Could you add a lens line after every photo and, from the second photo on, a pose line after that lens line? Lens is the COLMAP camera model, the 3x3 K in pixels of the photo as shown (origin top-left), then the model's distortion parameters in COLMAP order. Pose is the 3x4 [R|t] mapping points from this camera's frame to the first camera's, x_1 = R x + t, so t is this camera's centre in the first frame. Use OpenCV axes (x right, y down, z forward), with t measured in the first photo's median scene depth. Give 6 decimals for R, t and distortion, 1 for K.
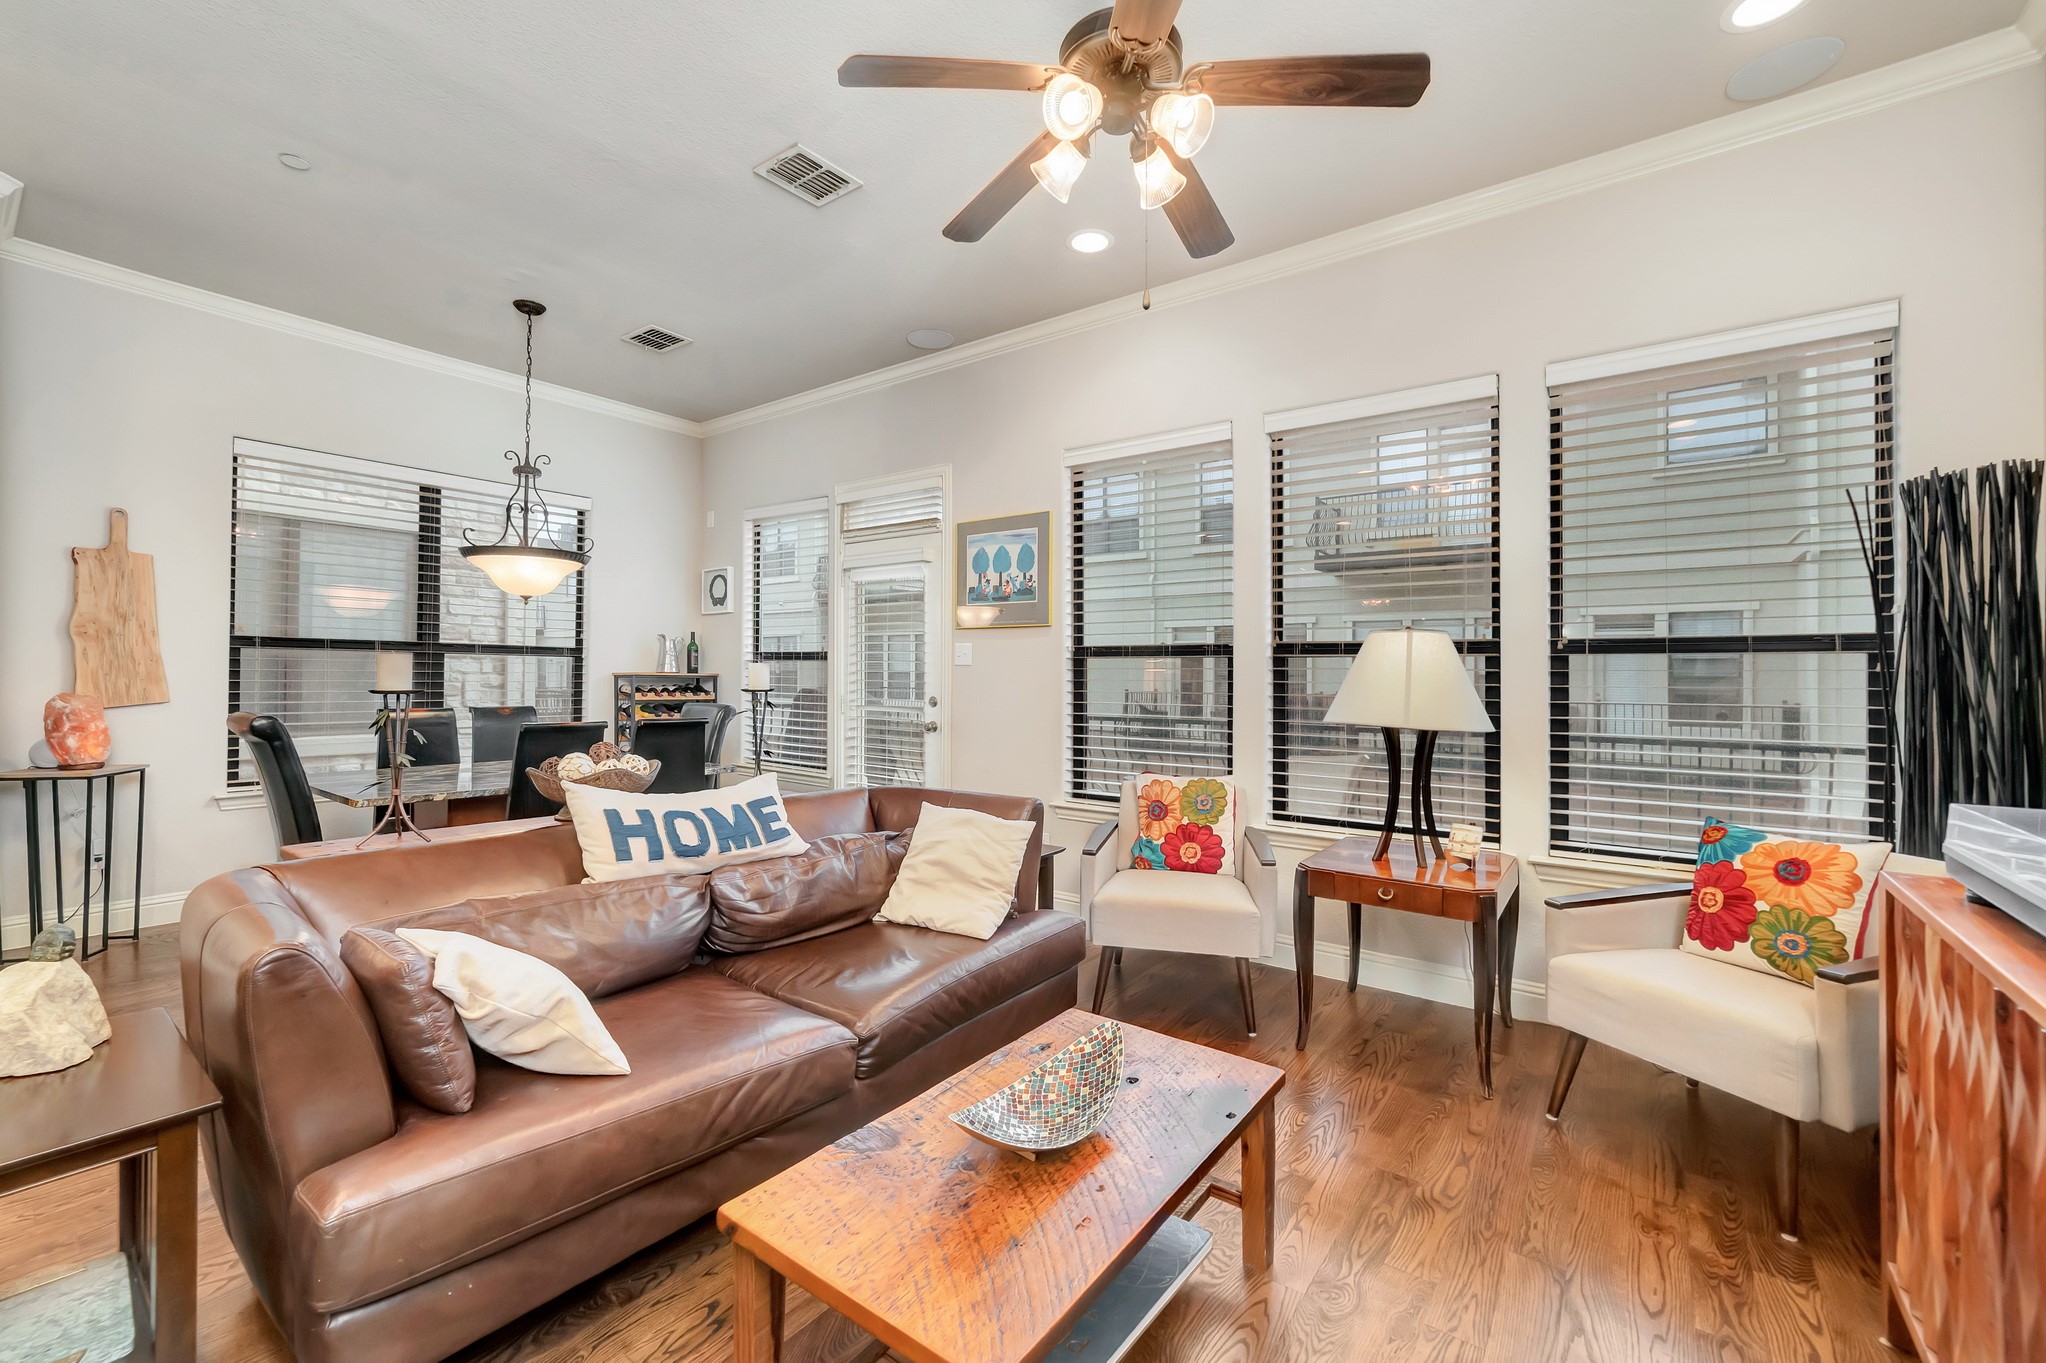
lens RADIAL K [[849.0, 0, 999.1], [0, 849.0, 669.1], [0, 0, 1]] dist [-0.015177, 0.007532]
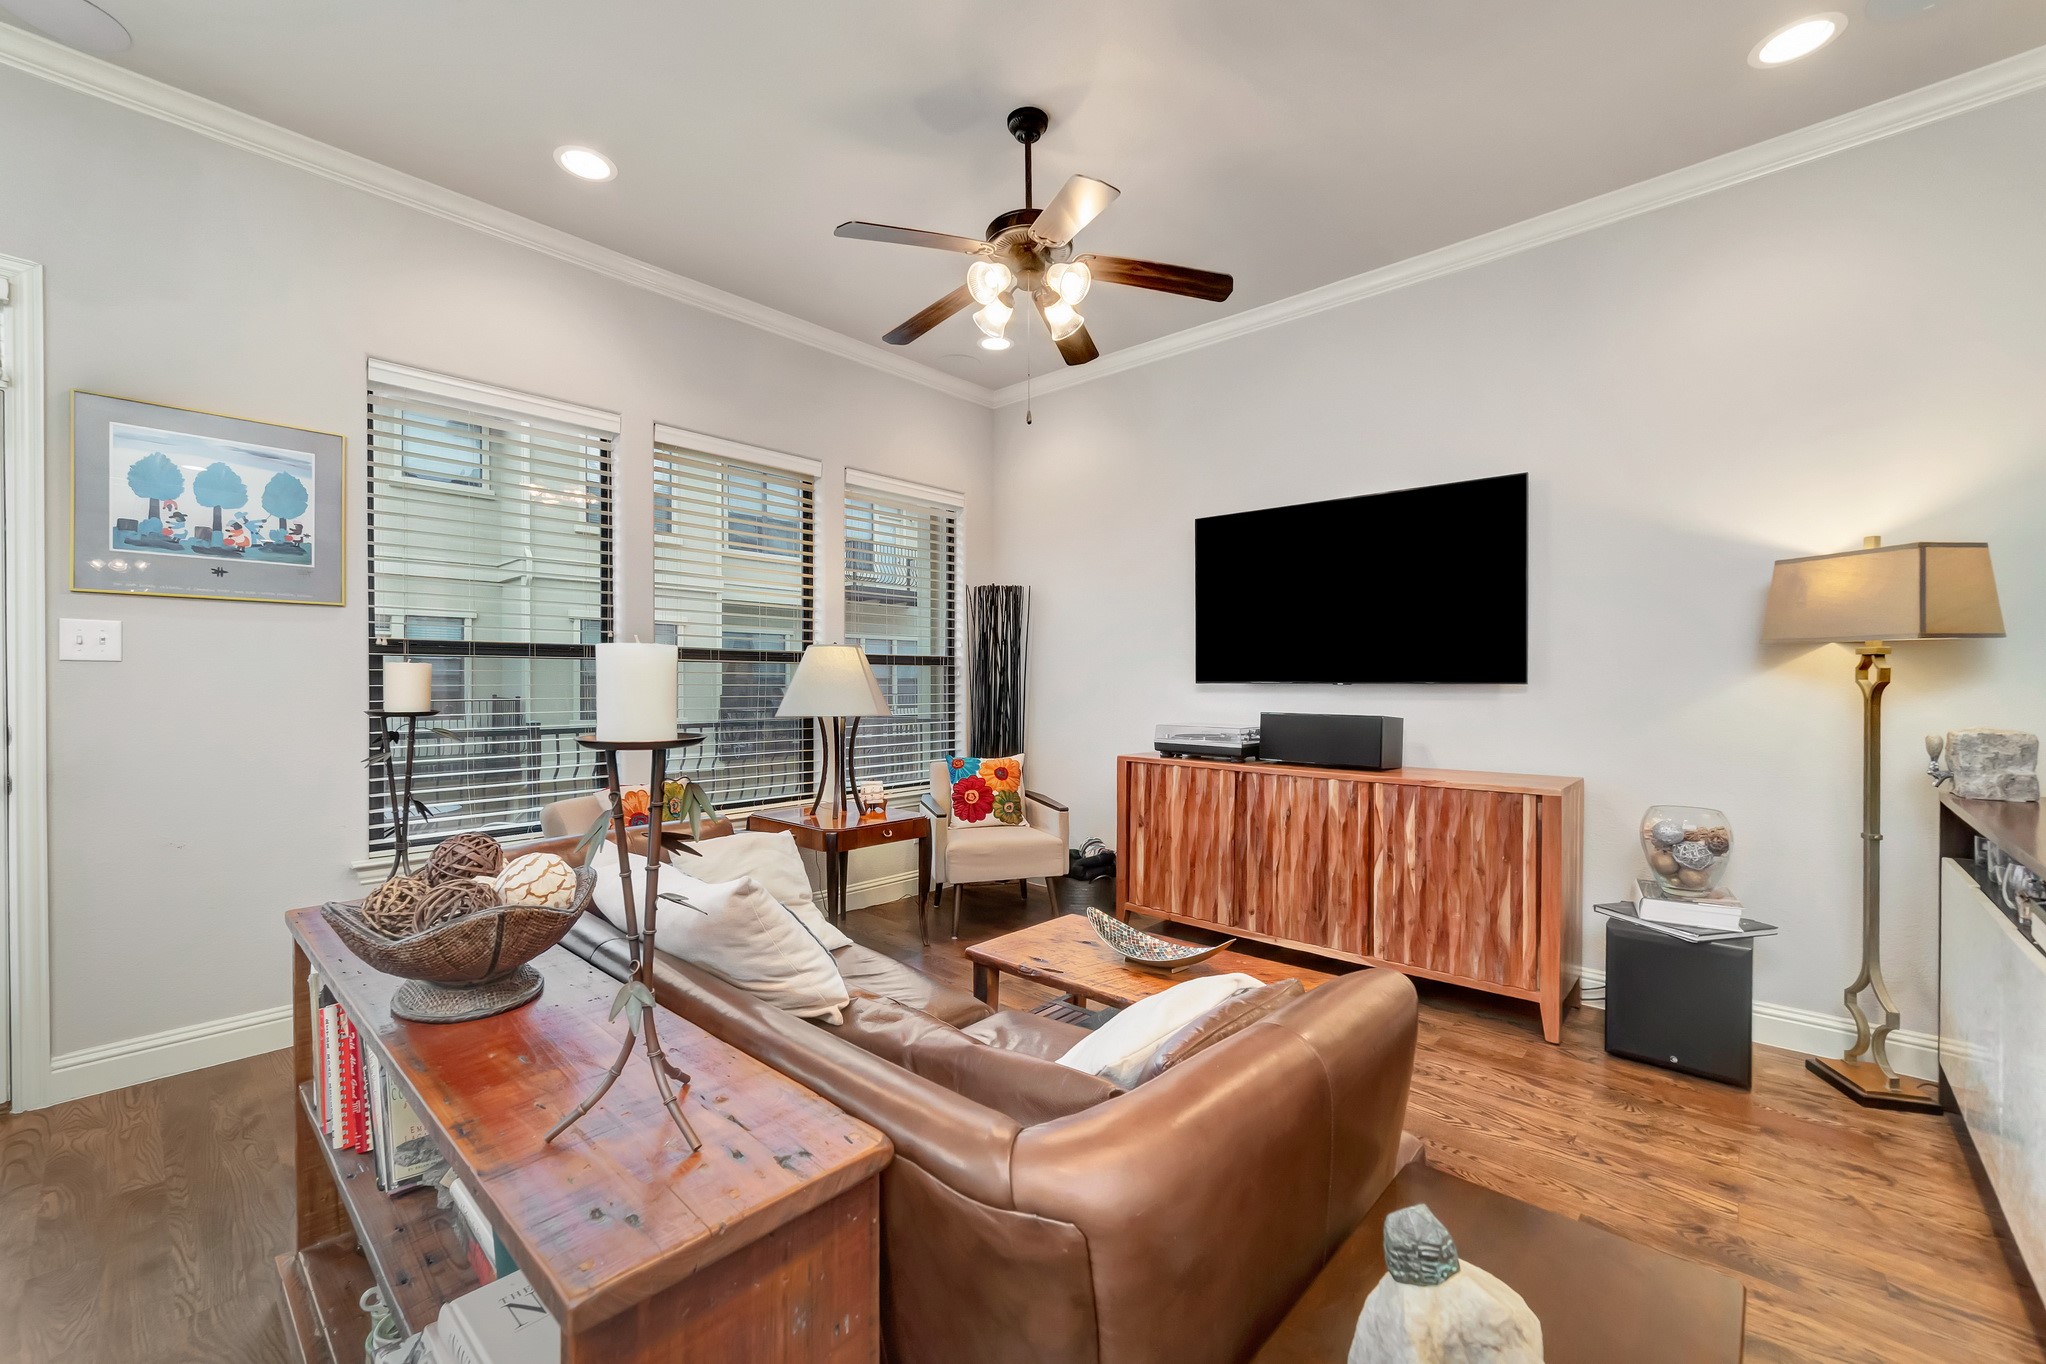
lens RADIAL K [[838.2, 0, 1013.3], [0, 838.2, 693.6], [0, 0, 1]] dist [-0.013563, 0.004230]
pose [[0.090838, -0.022401, 0.995614, -0.551562], [-0.010532, 0.999669, 0.023453, -0.002085], [-0.995810, -0.012616, 0.090572, 0.398266]]
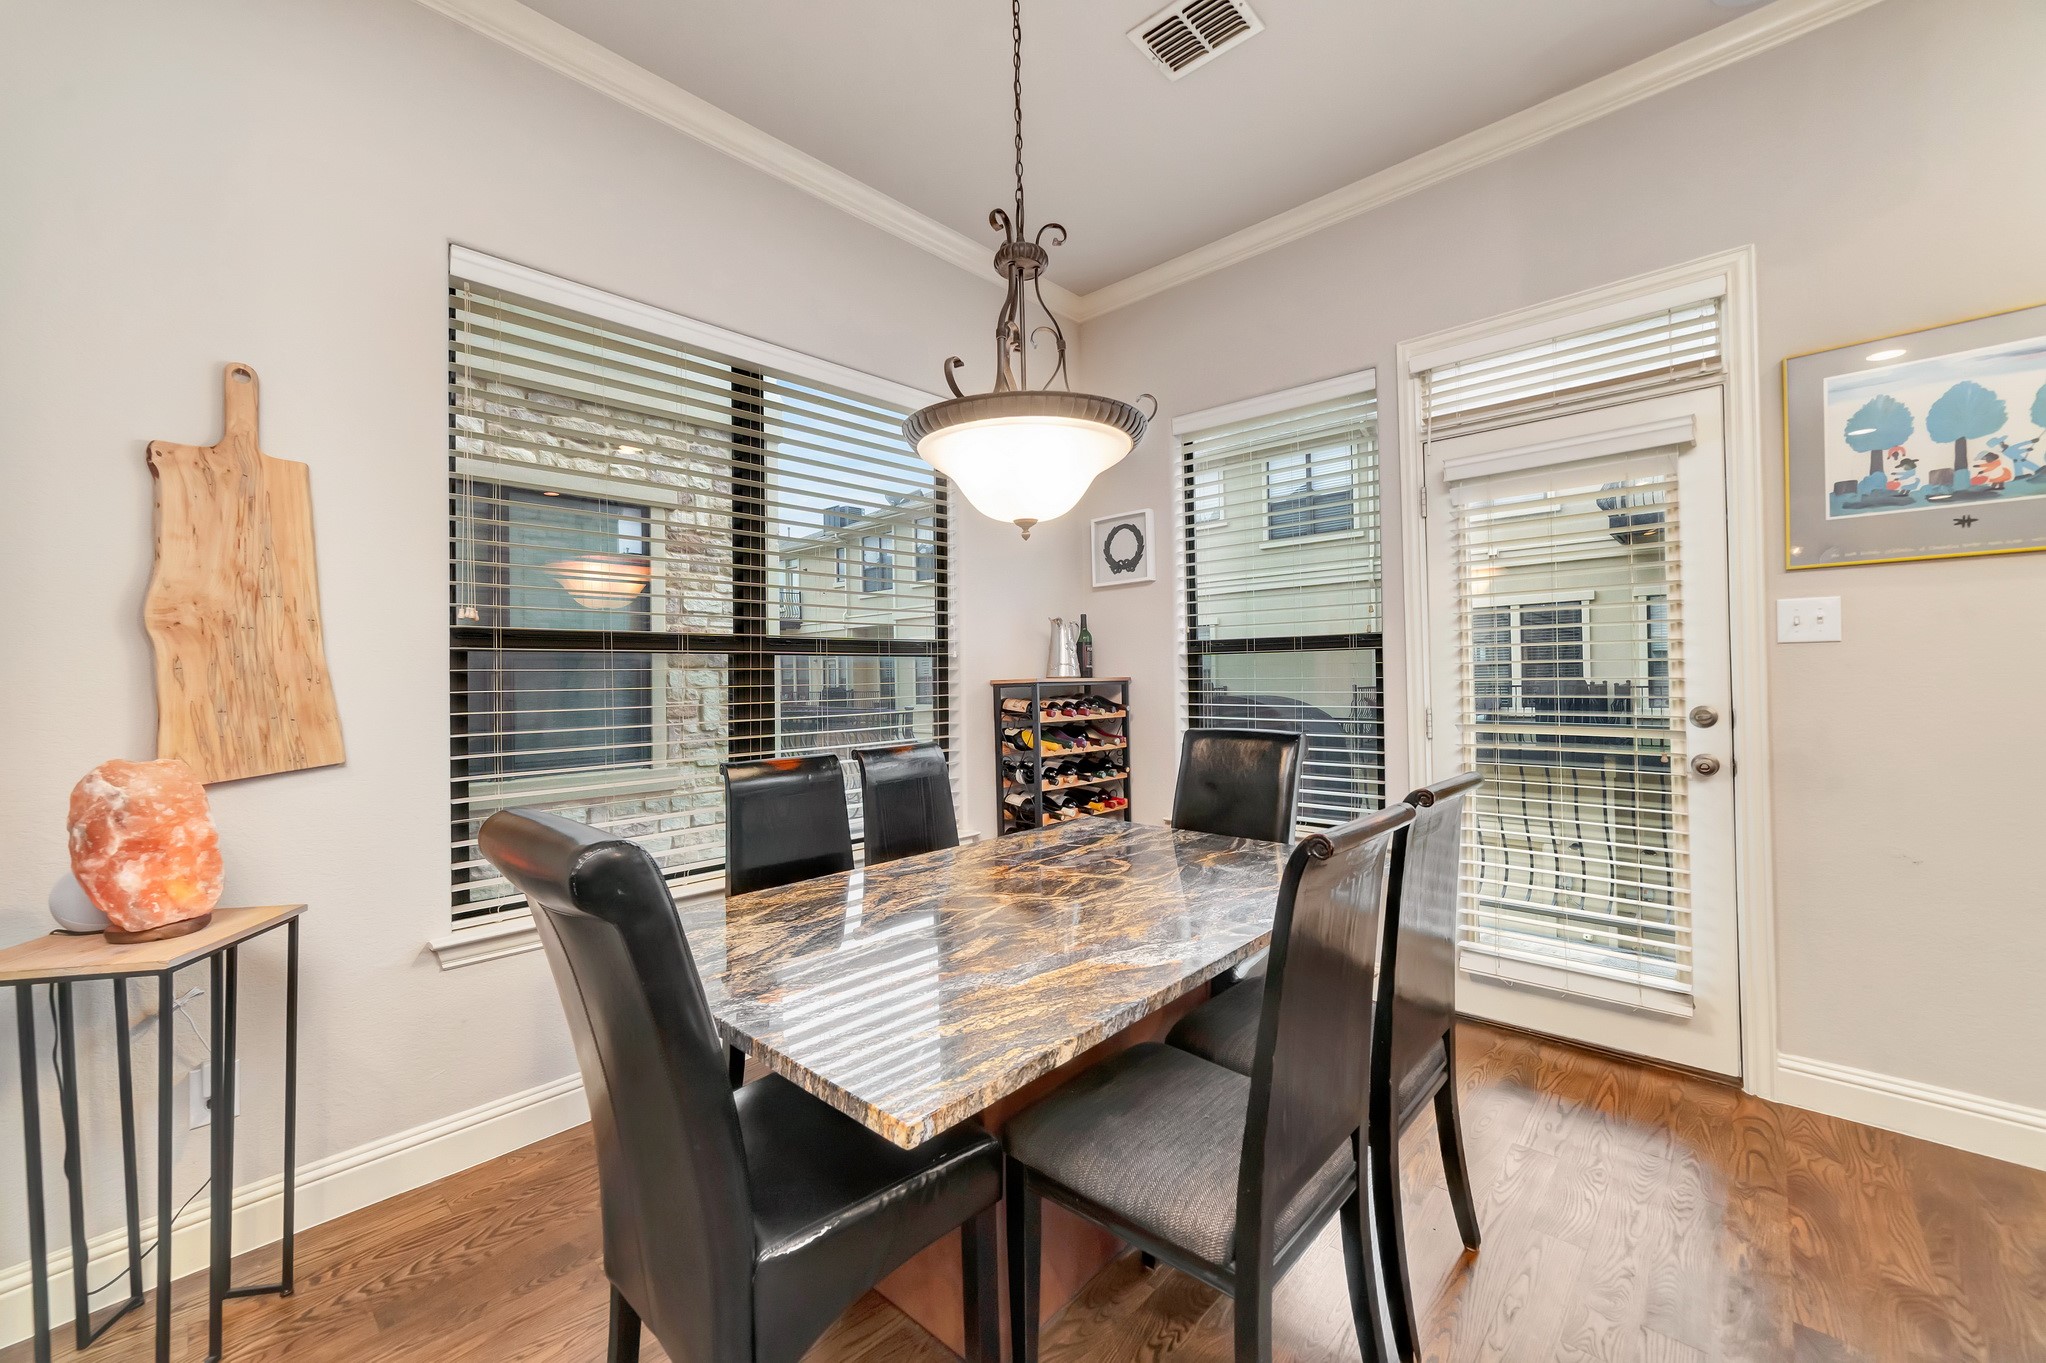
lens RADIAL K [[813.4, 0, 1001.5], [0, 813.4, 664.9], [0, 0, 1]] dist [-0.012650, 0.005254]
pose [[0.993853, -0.031767, -0.106051, -0.498461], [0.030969, 0.999478, -0.009162, -0.001540], [0.106287, 0.005821, 0.994318, 0.515937]]
